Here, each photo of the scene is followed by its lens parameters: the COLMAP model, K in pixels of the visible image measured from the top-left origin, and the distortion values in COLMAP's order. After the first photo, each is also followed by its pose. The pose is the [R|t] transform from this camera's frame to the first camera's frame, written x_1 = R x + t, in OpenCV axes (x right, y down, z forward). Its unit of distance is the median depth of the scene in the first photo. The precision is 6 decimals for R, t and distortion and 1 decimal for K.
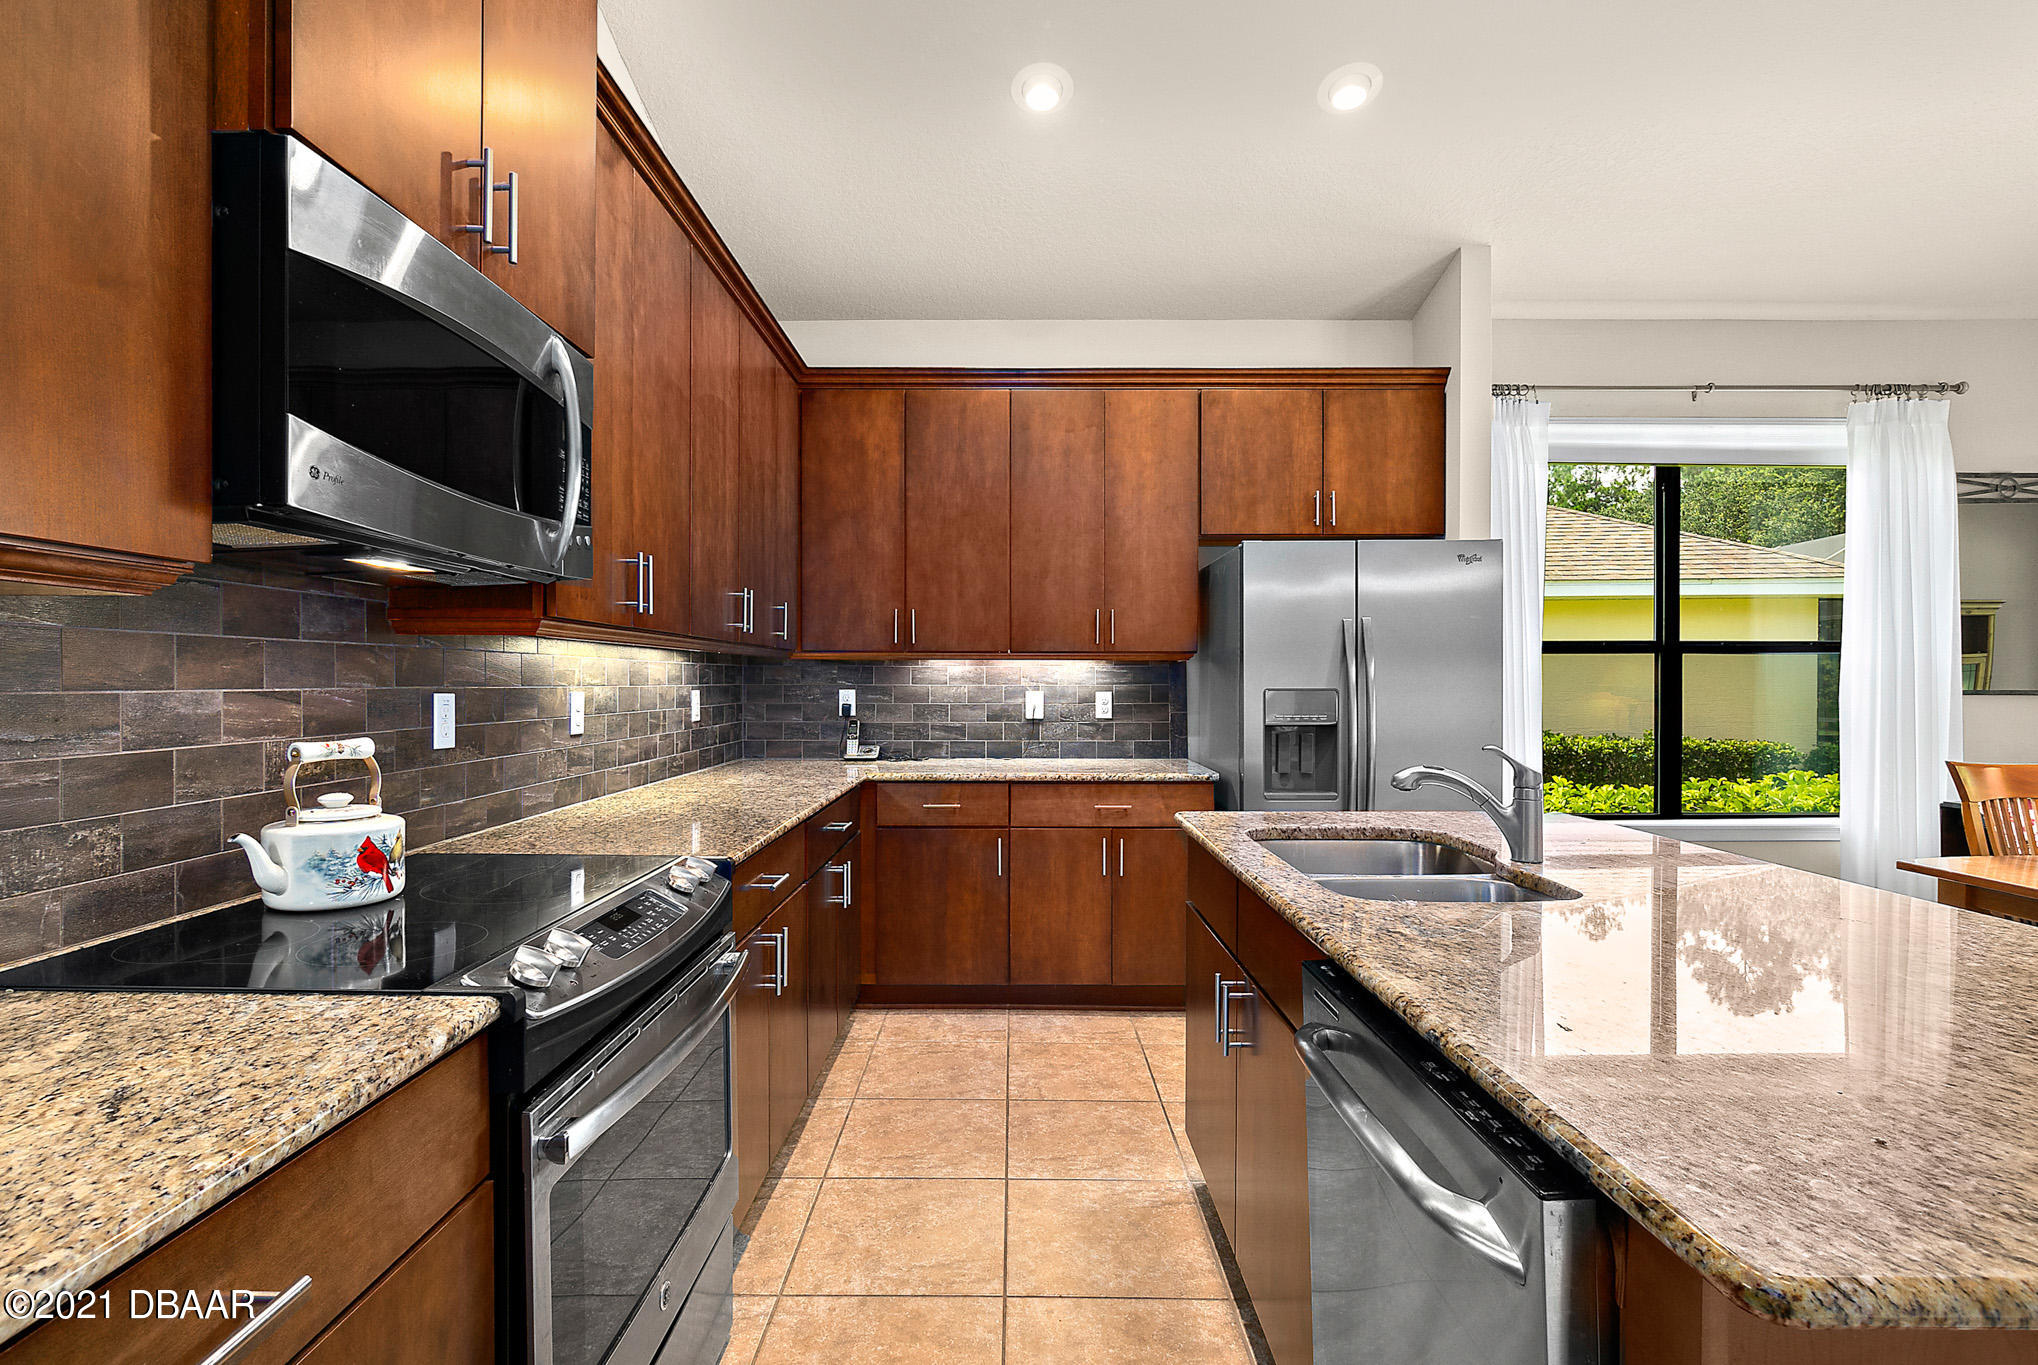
lens RADIAL K [[957.9, 0, 1009.5], [0, 957.9, 691.3], [0, 0, 1]] dist [-0.003333, 0.000498]
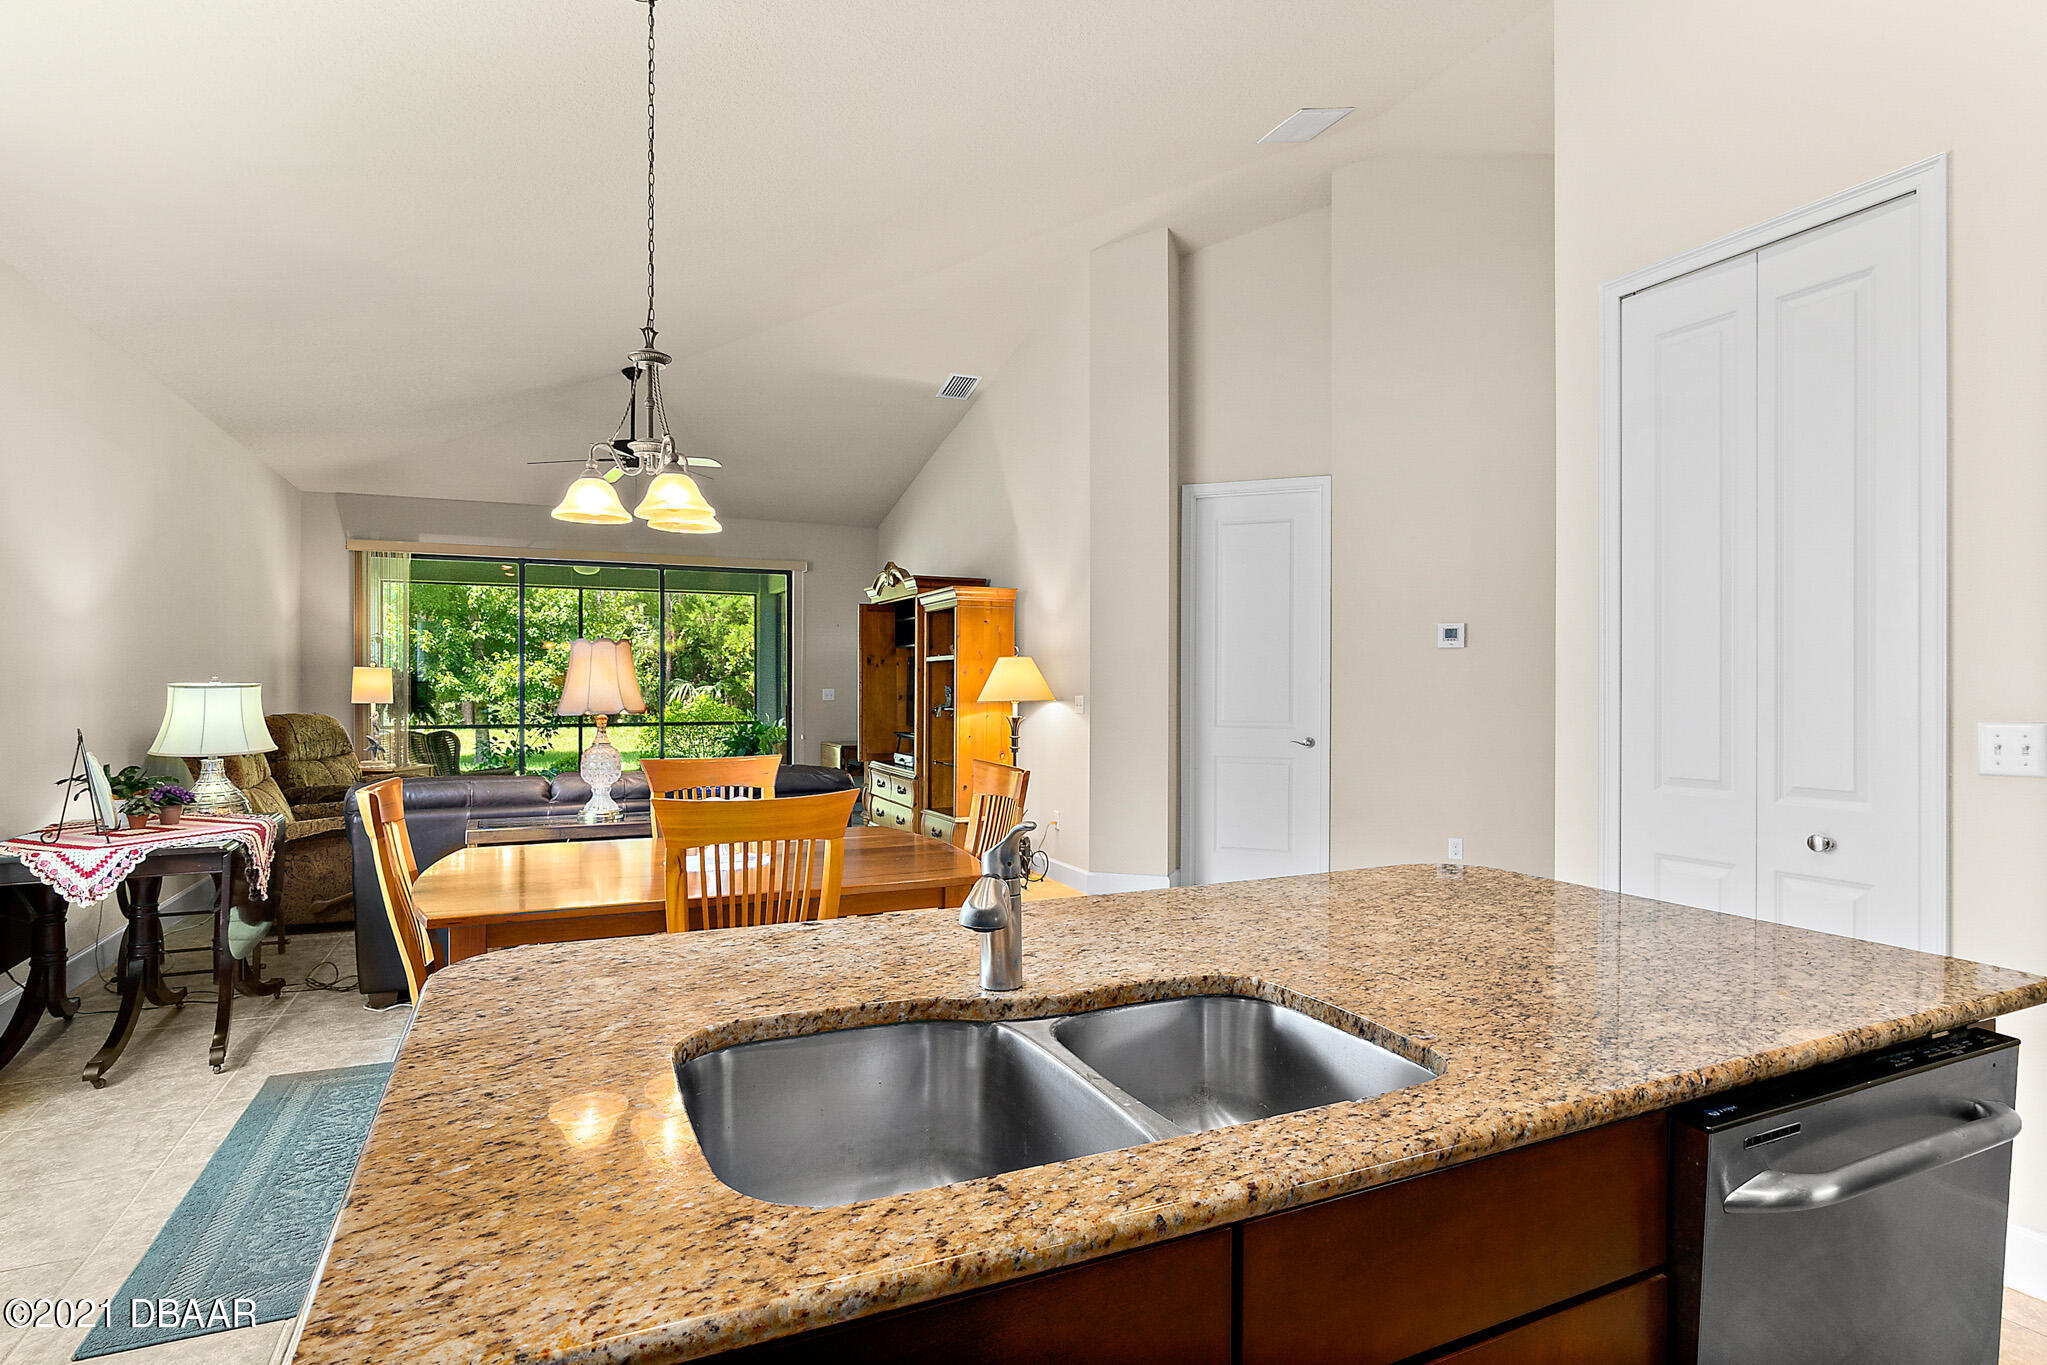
lens RADIAL K [[1031.5, 0, 1017.0], [0, 1031.5, 682.8], [0, 0, 1]] dist [-0.007672, 0.001321]
pose [[-0.420500, -0.001182, 0.907292, -0.061200], [0.002874, 0.999992, 0.002635, -0.017368], [-0.907288, 0.003716, -0.420493, 0.690086]]
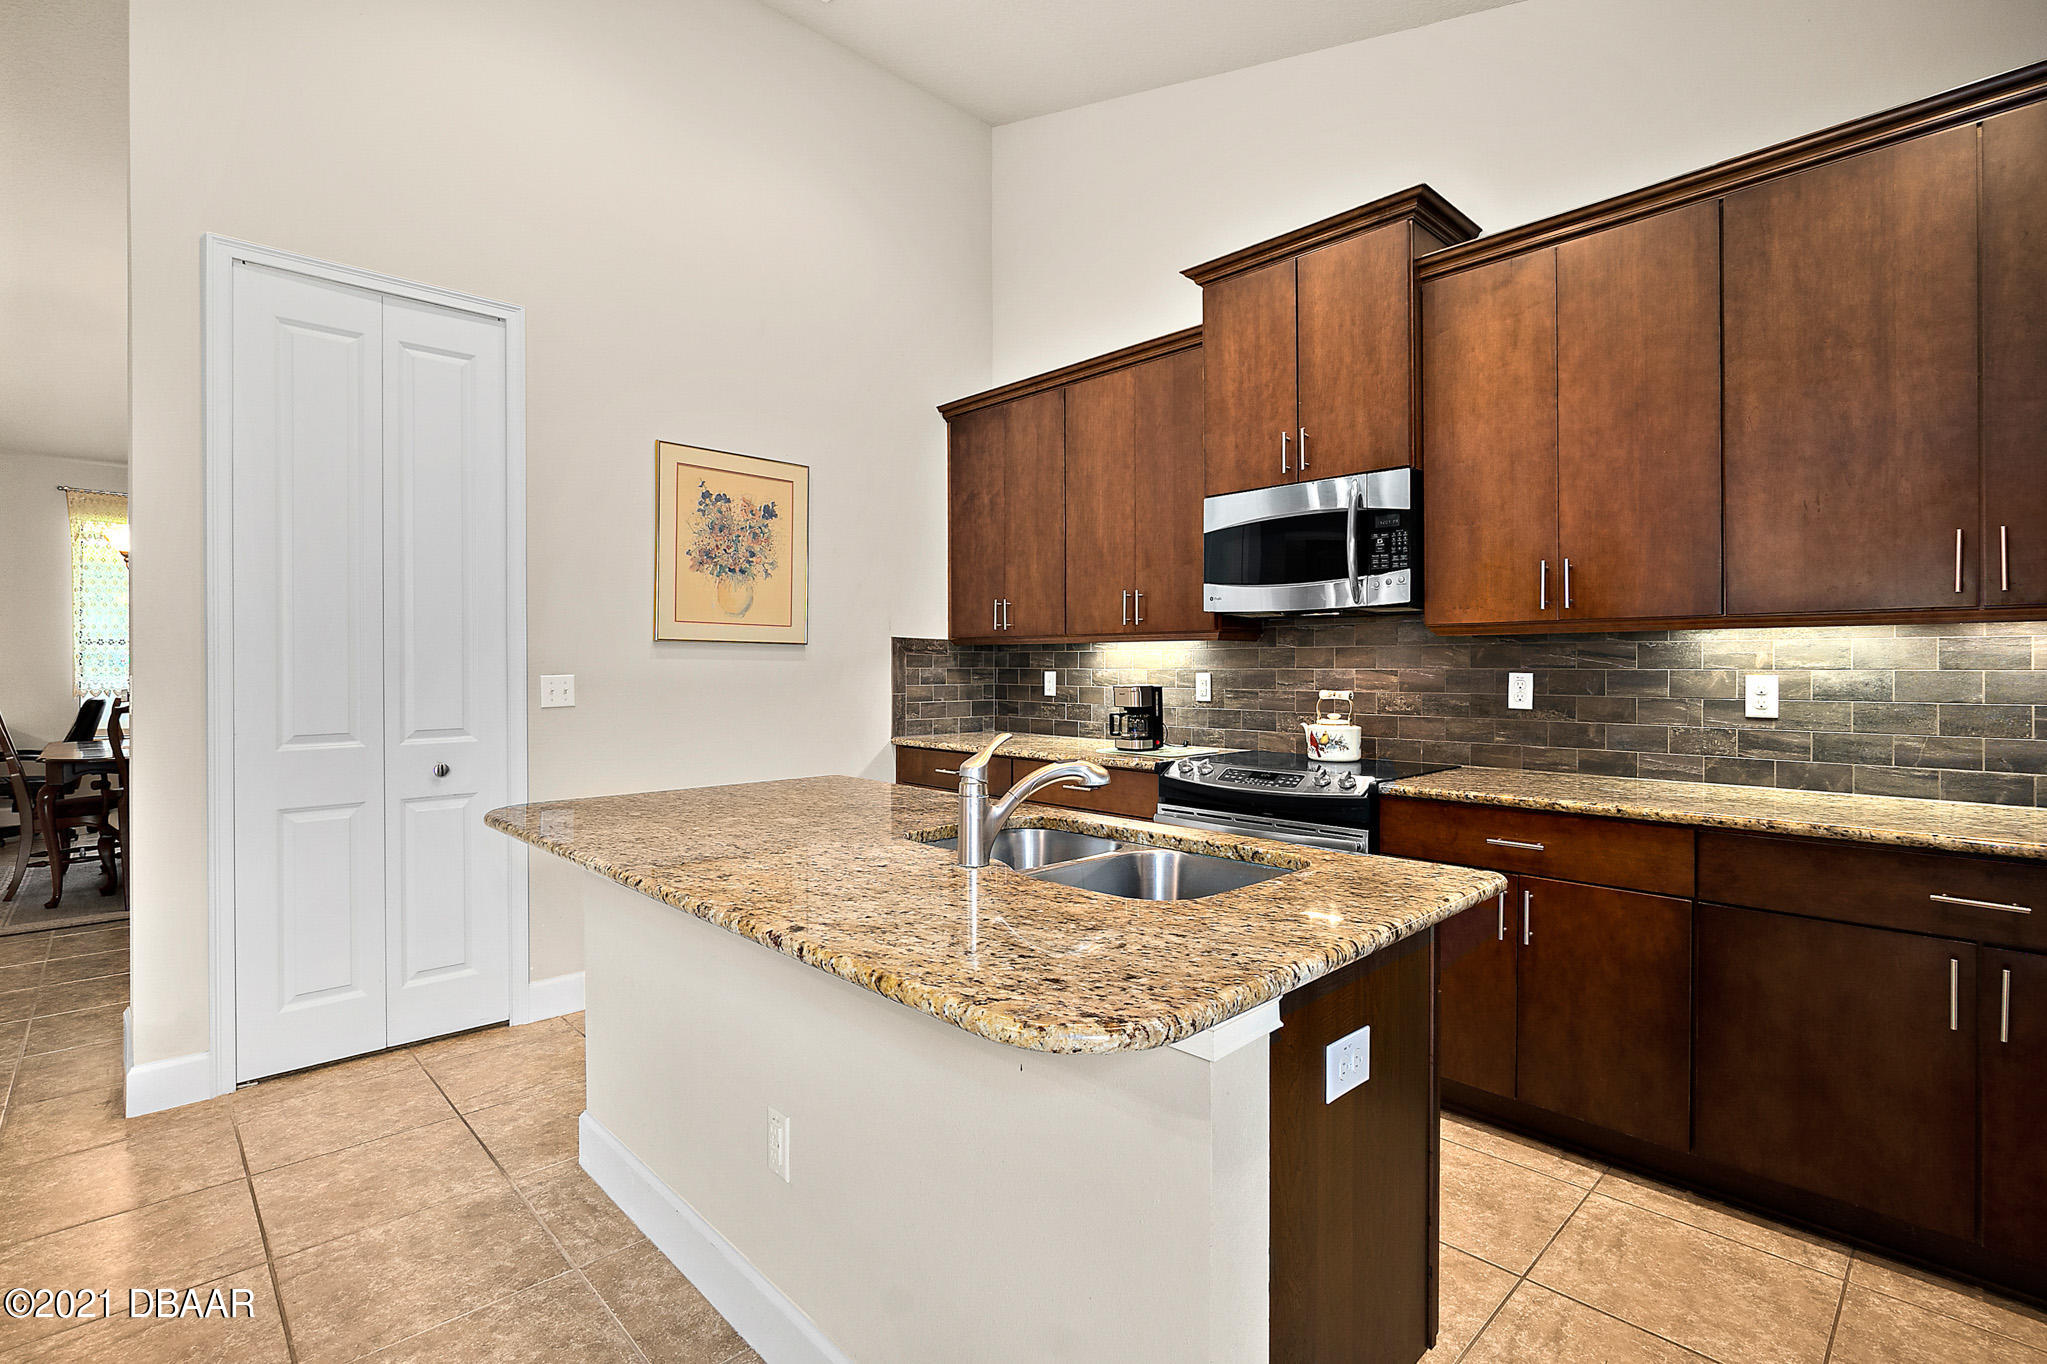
lens RADIAL K [[946.3, 0, 1022.6], [0, 946.3, 663.2], [0, 0, 1]] dist [-0.007946, 0.000088]
pose [[-0.718305, -0.002216, -0.695725, 0.599872], [-0.006529, 0.999972, 0.003556, -0.007804], [0.695698, 0.007097, -0.718300, 0.890777]]
